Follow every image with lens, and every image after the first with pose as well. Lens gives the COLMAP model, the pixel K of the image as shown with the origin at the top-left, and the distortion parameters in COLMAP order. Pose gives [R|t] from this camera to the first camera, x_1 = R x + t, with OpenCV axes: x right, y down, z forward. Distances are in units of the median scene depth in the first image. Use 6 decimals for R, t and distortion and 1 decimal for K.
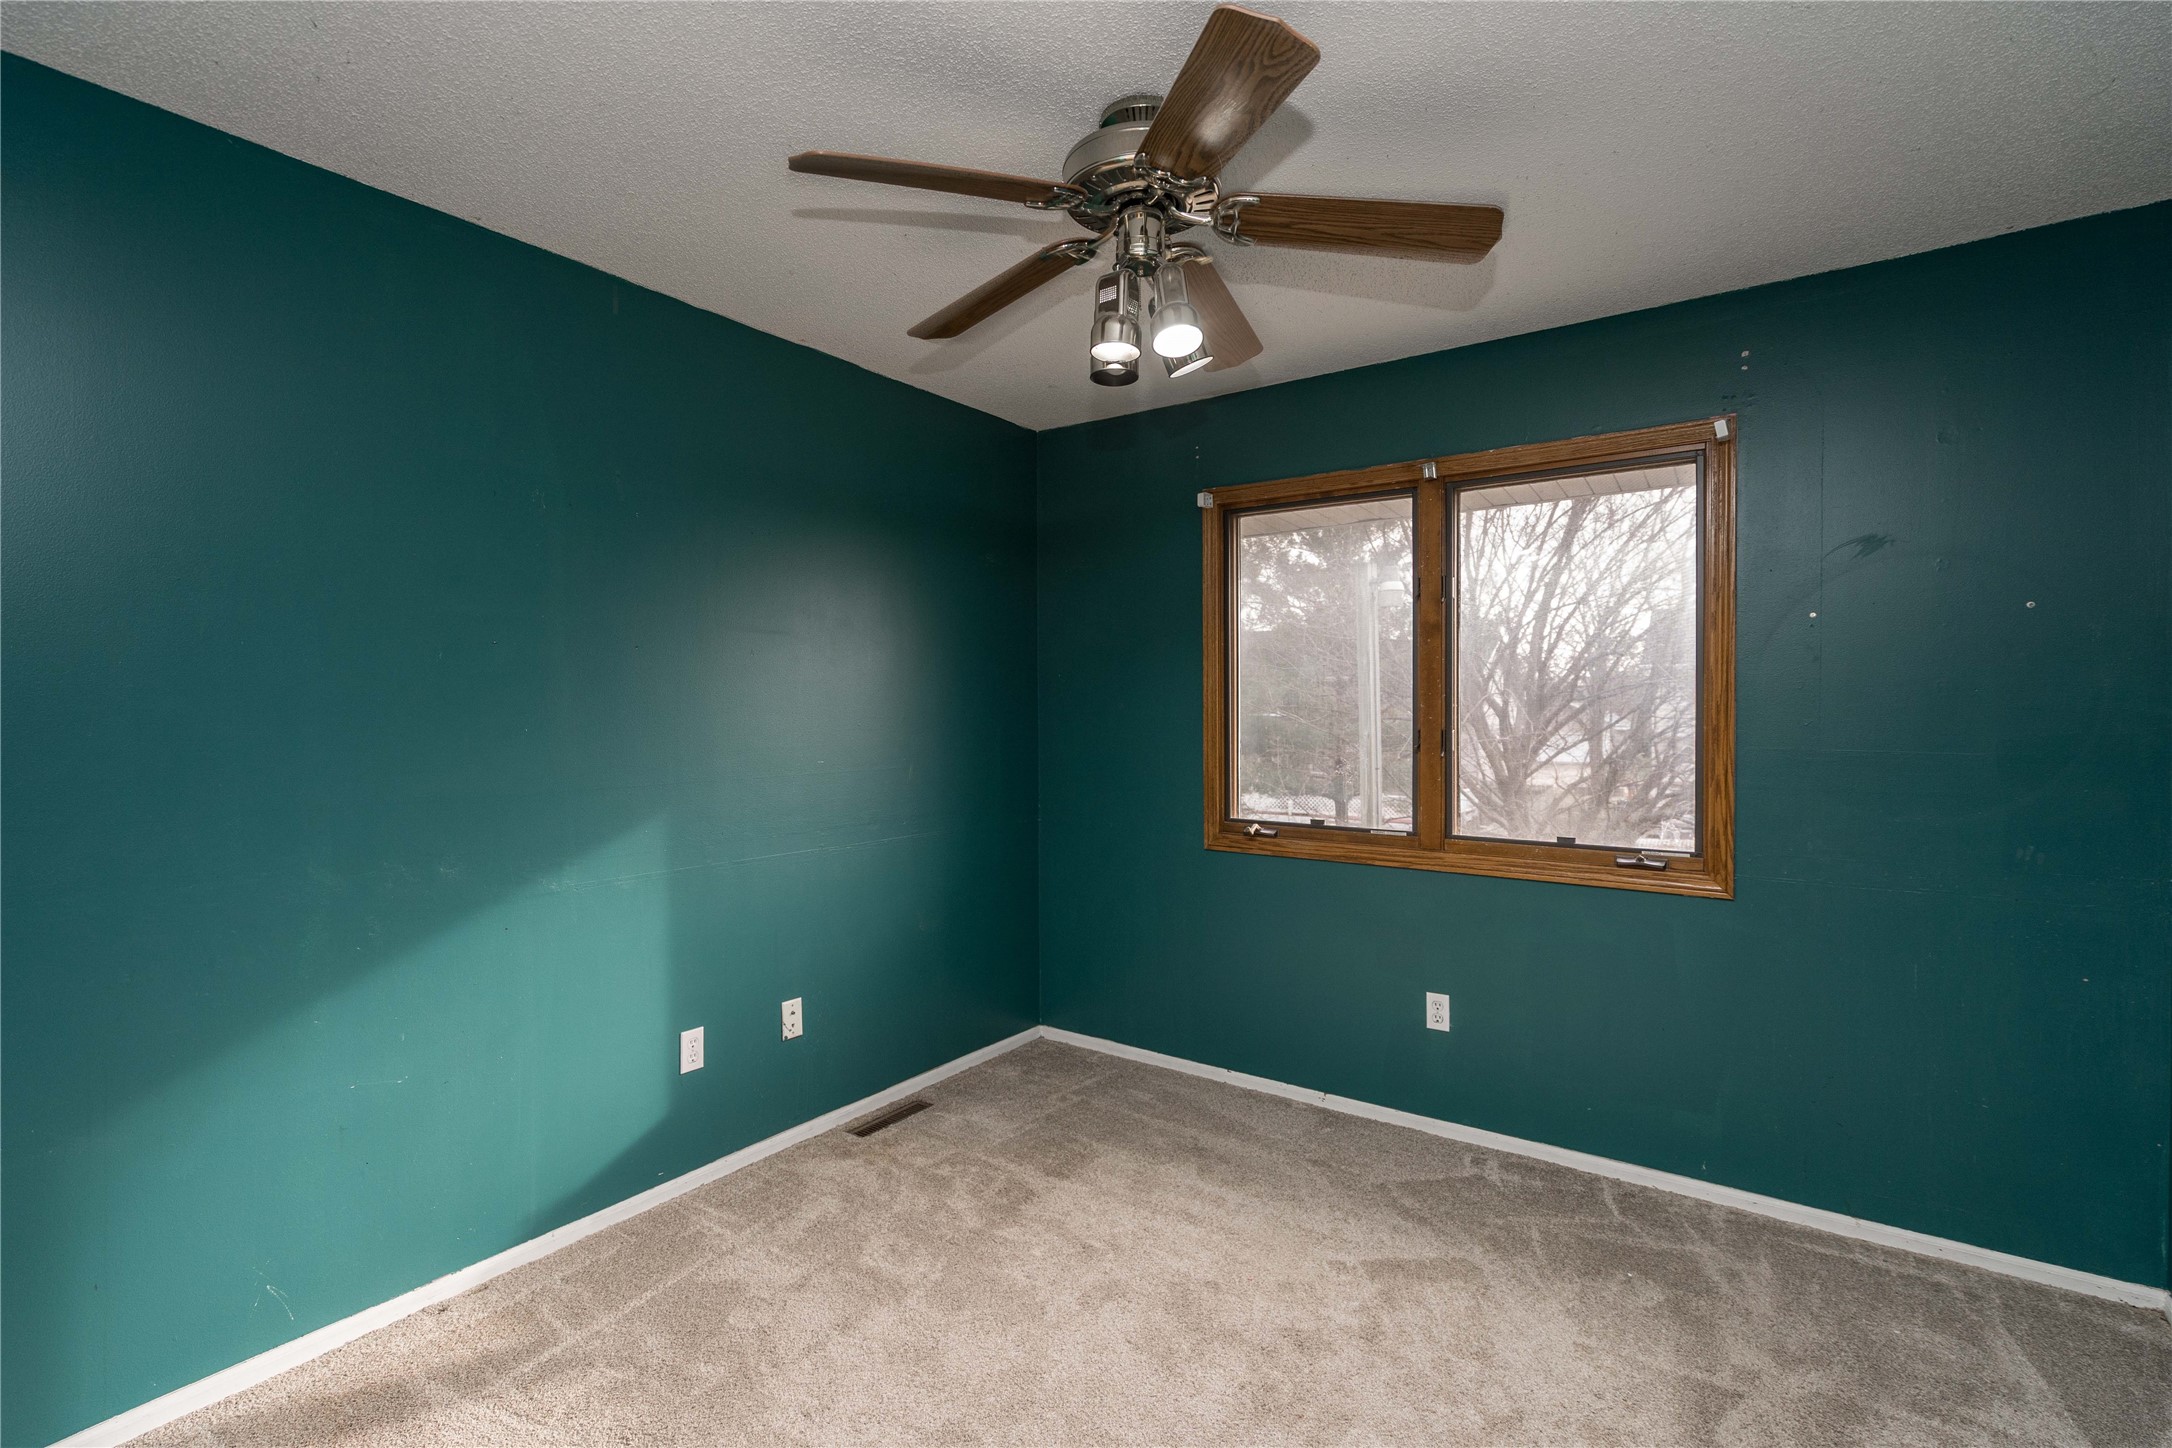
lens RADIAL K [[1010.9, 0, 1078.9], [0, 1010.9, 720.0], [0, 0, 1]] dist [-0.001425, 0.000799]
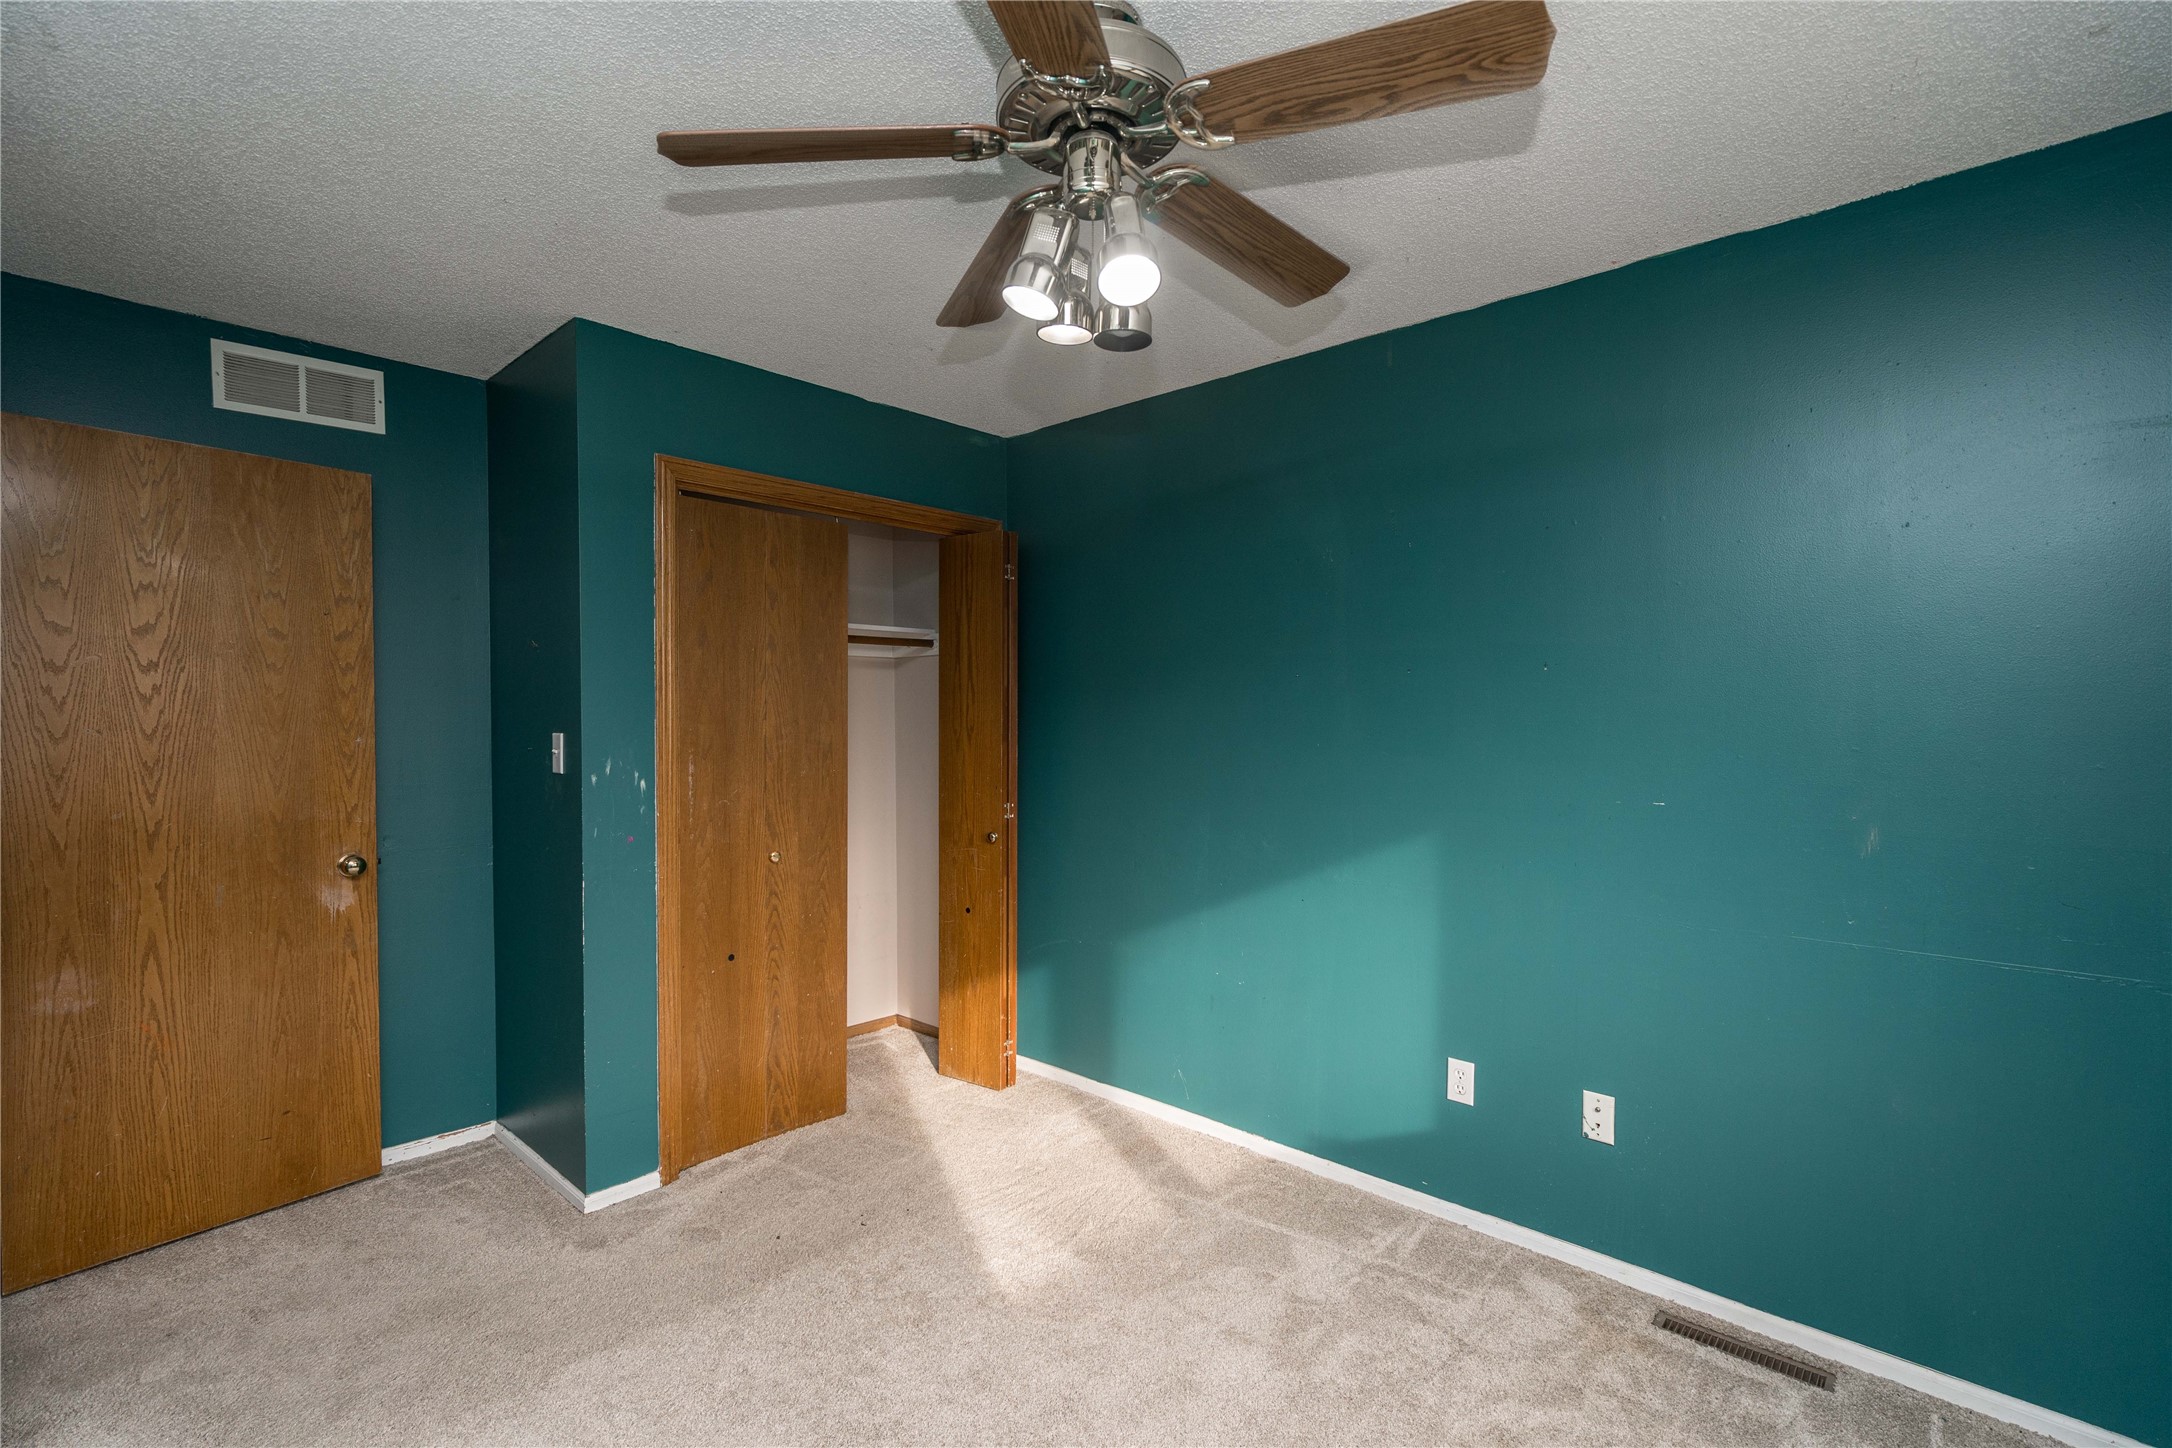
lens RADIAL K [[1010.9, 0, 1078.9], [0, 1010.9, 720.0], [0, 0, 1]] dist [-0.001425, 0.000799]
pose [[-0.145937, 0.009636, -0.989247, 0.653599], [-0.016498, 0.999790, 0.012173, -0.030168], [0.989156, 0.018097, -0.145747, 0.793798]]
